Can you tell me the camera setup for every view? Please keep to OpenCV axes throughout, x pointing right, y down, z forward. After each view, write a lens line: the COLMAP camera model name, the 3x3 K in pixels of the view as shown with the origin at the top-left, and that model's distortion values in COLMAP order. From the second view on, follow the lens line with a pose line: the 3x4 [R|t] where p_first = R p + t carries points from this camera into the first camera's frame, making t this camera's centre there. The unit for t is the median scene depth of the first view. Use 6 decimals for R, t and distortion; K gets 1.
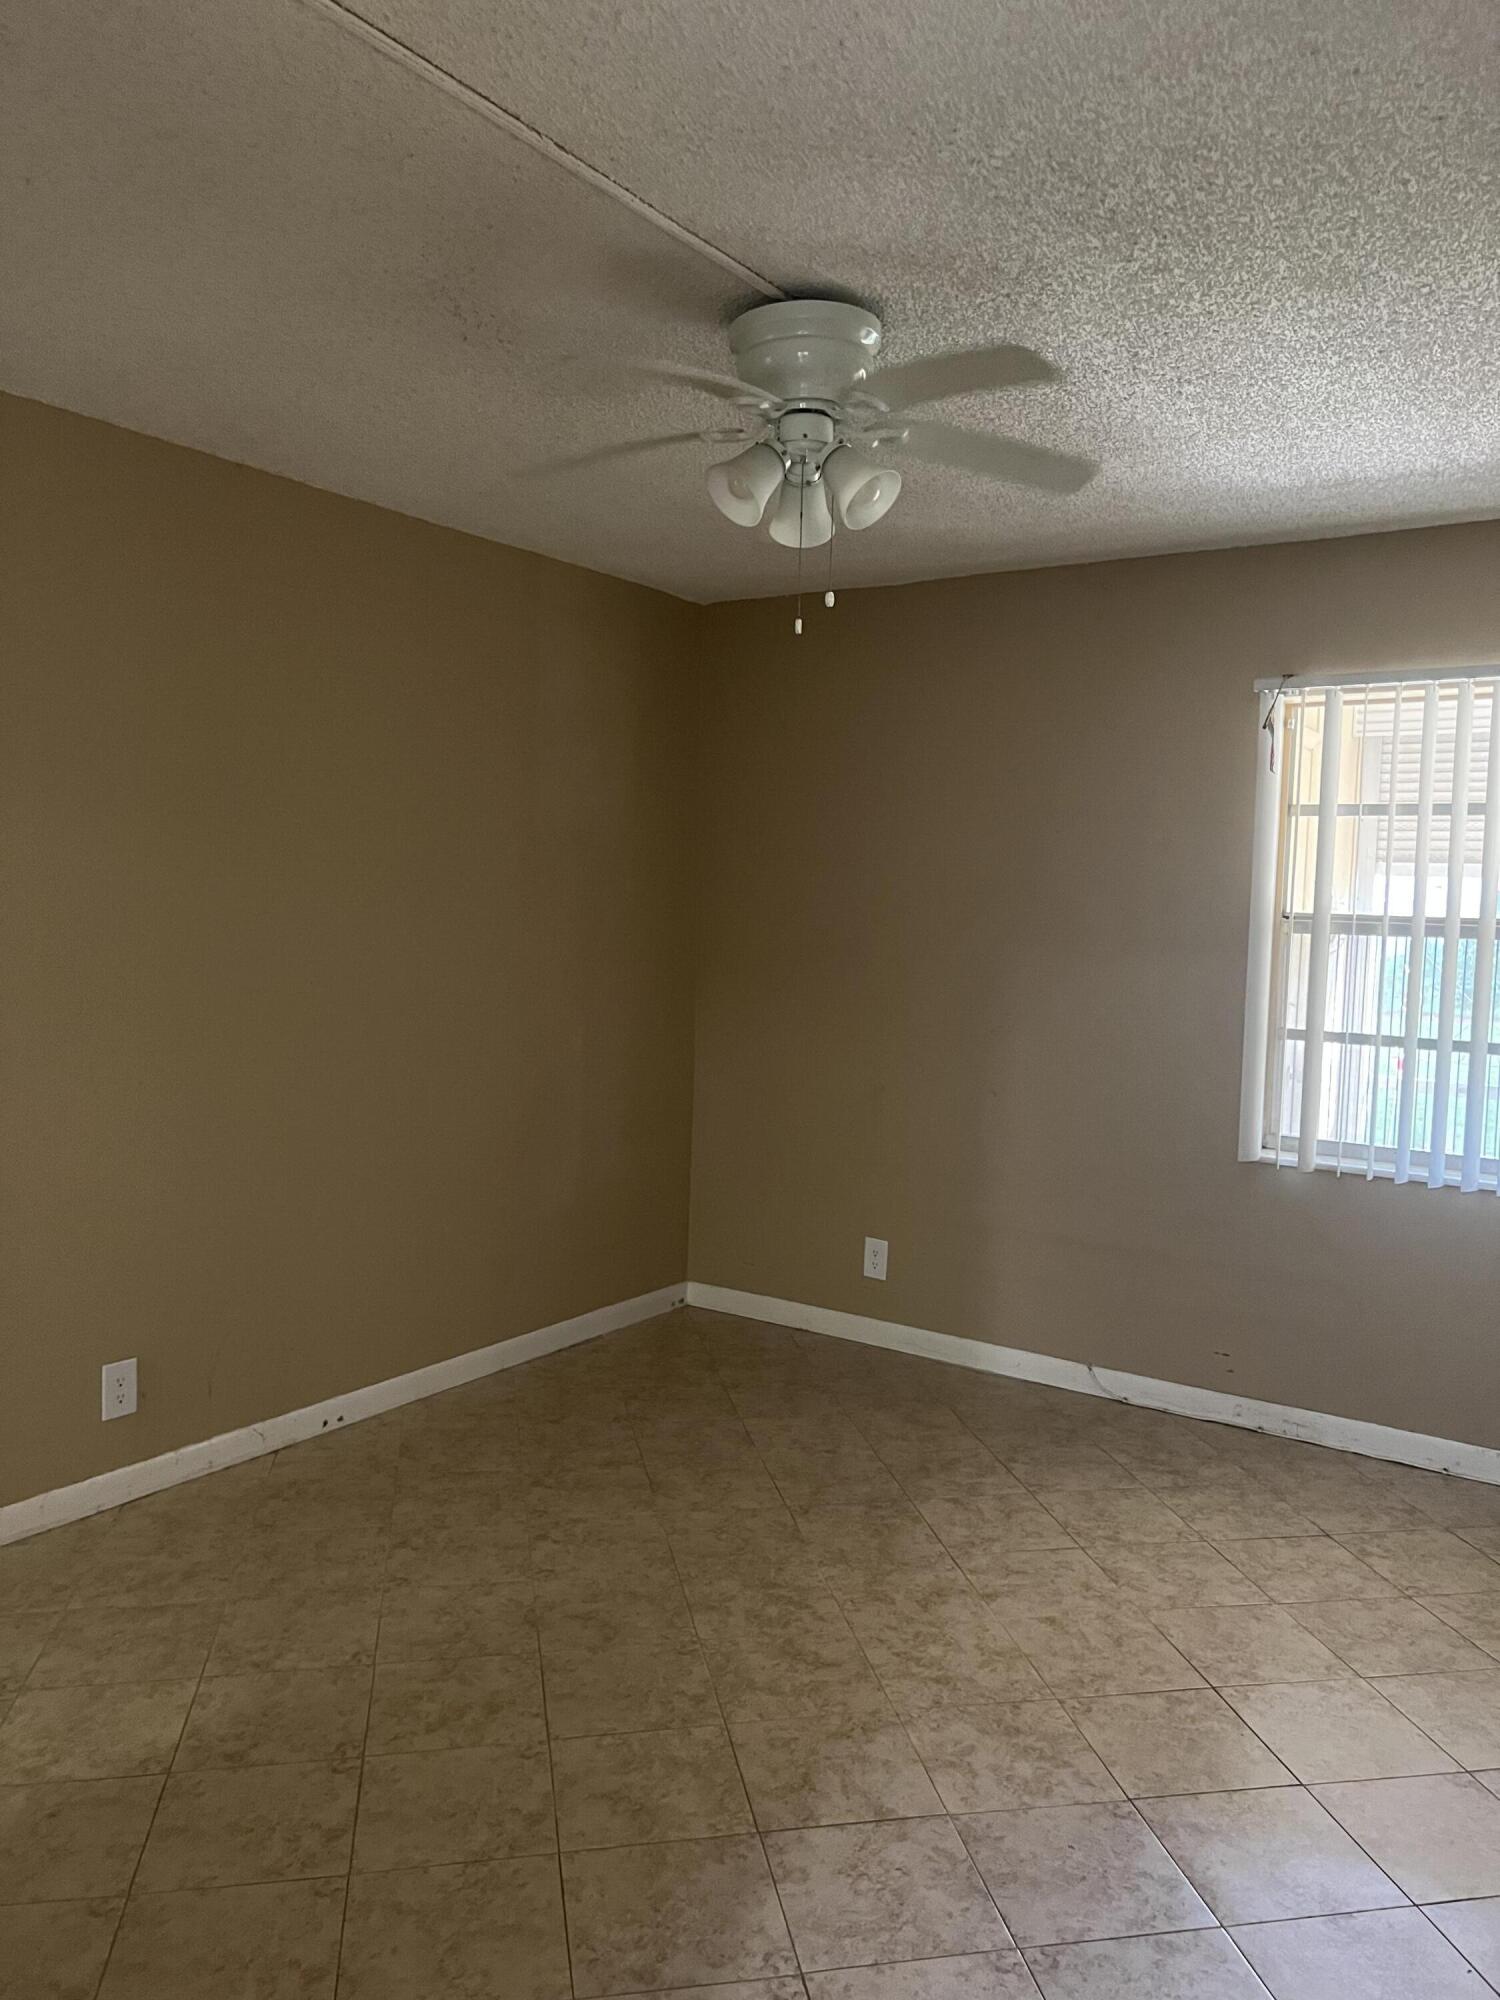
lens RADIAL K [[1515.2, 0, 737.0], [0, 1515.2, 993.3], [0, 0, 1]] dist [0.054641, -0.062535]
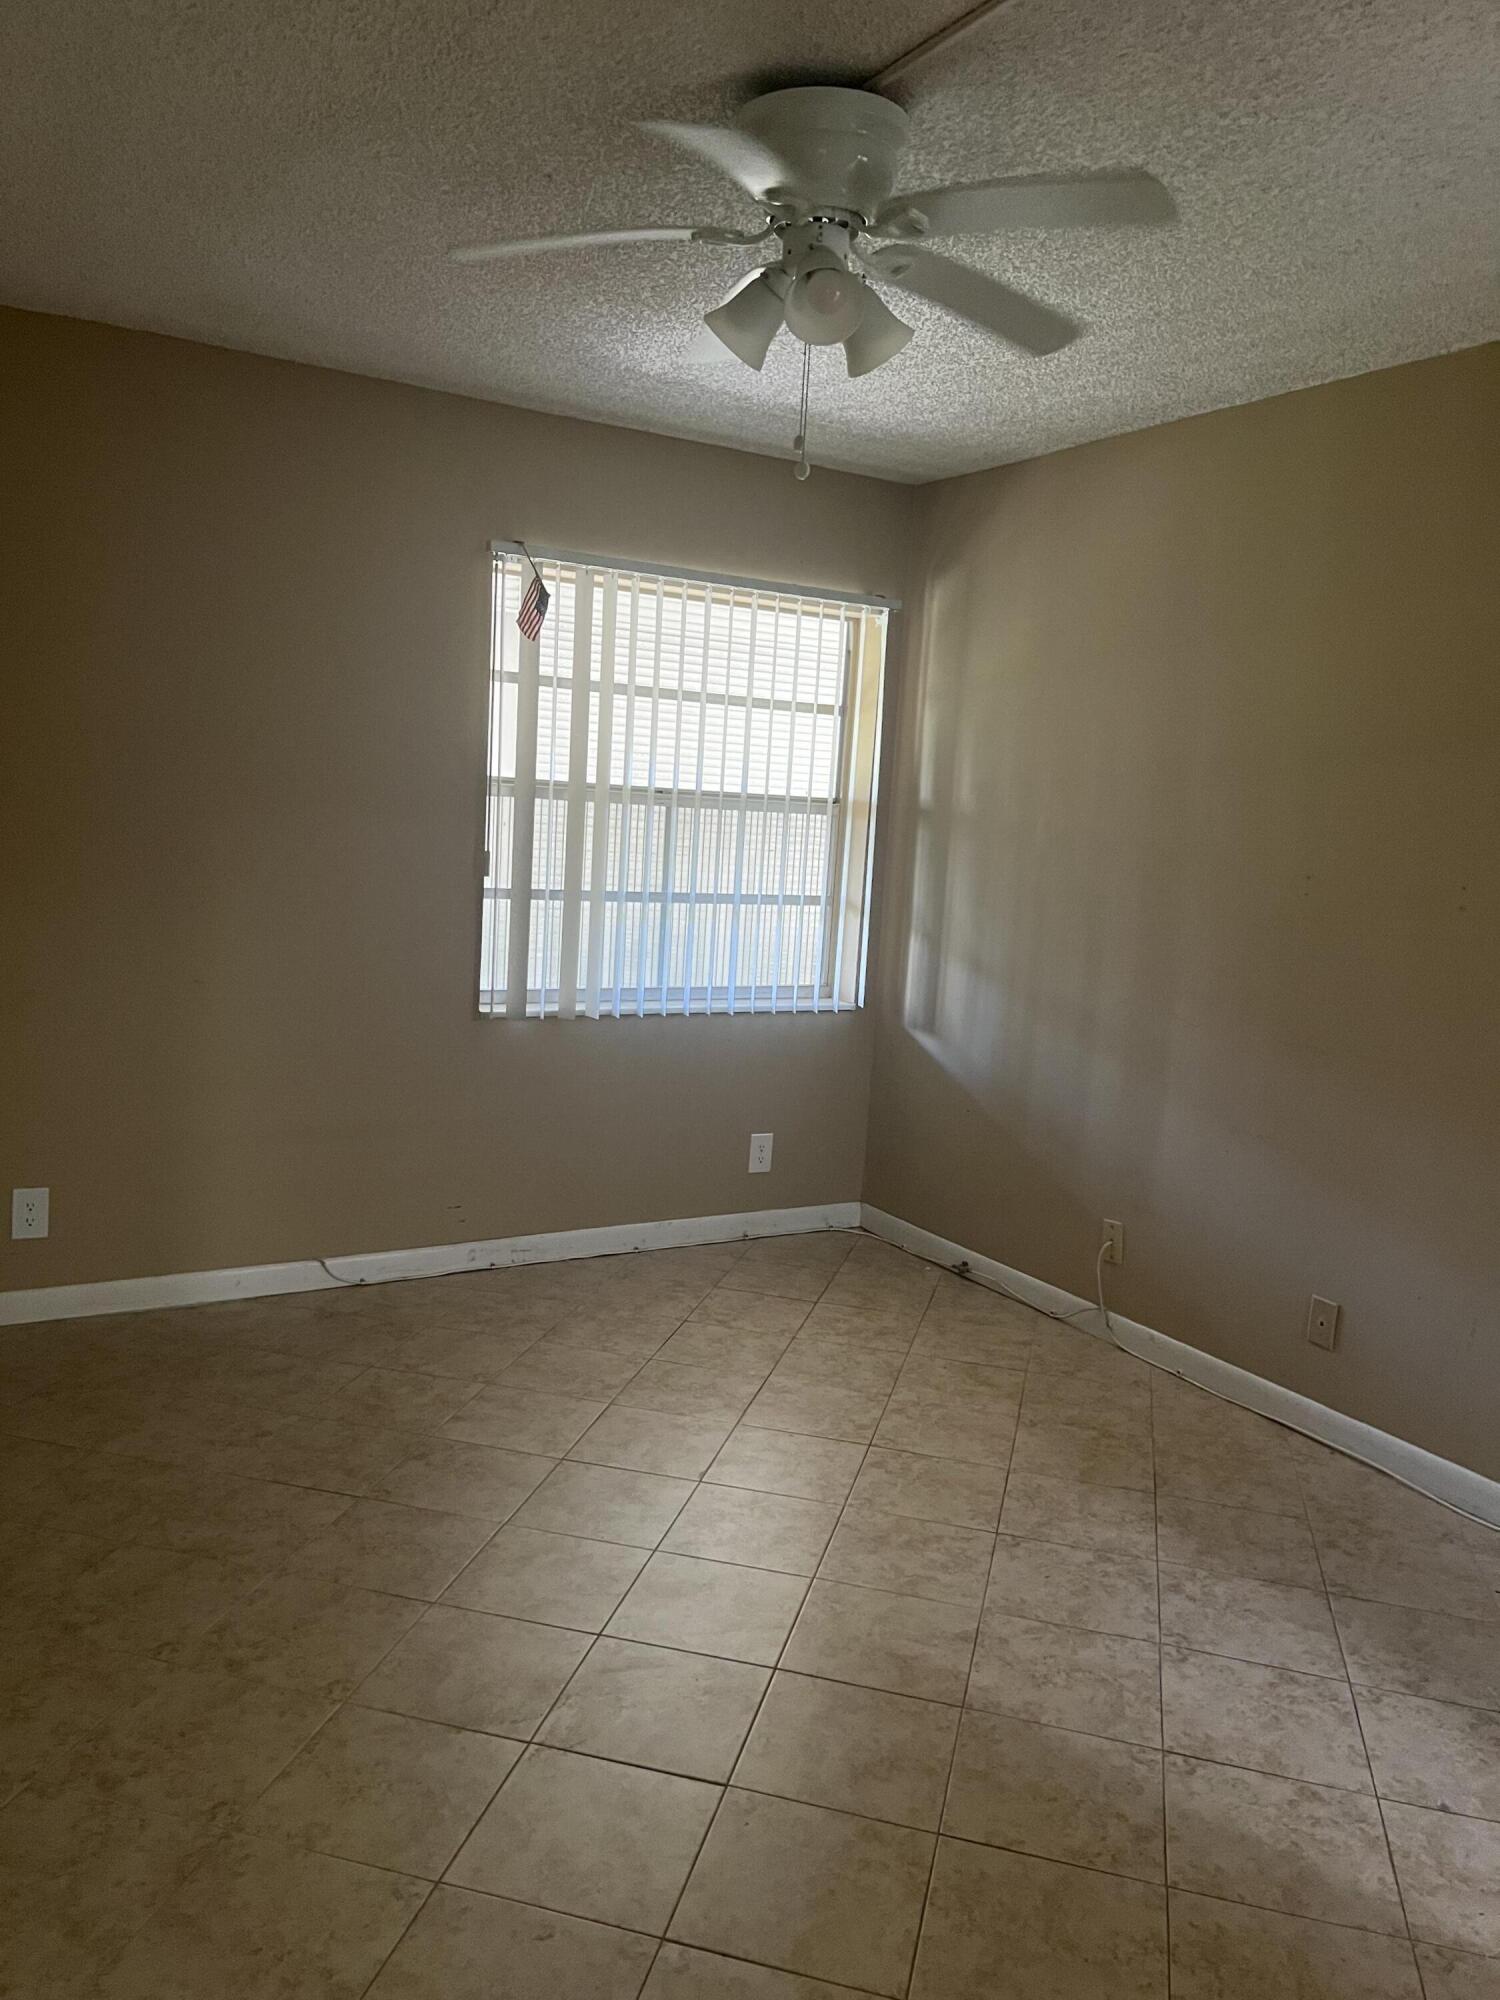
lens RADIAL K [[1515.2, 0, 733.9], [0, 1515.2, 1002.4], [0, 0, 1]] dist [0.054641, -0.062535]
pose [[0.428911, -0.126550, 0.894439, -0.556310], [0.015230, 0.991011, 0.132911, -0.039044], [-0.903219, -0.043385, 0.426983, 0.436021]]
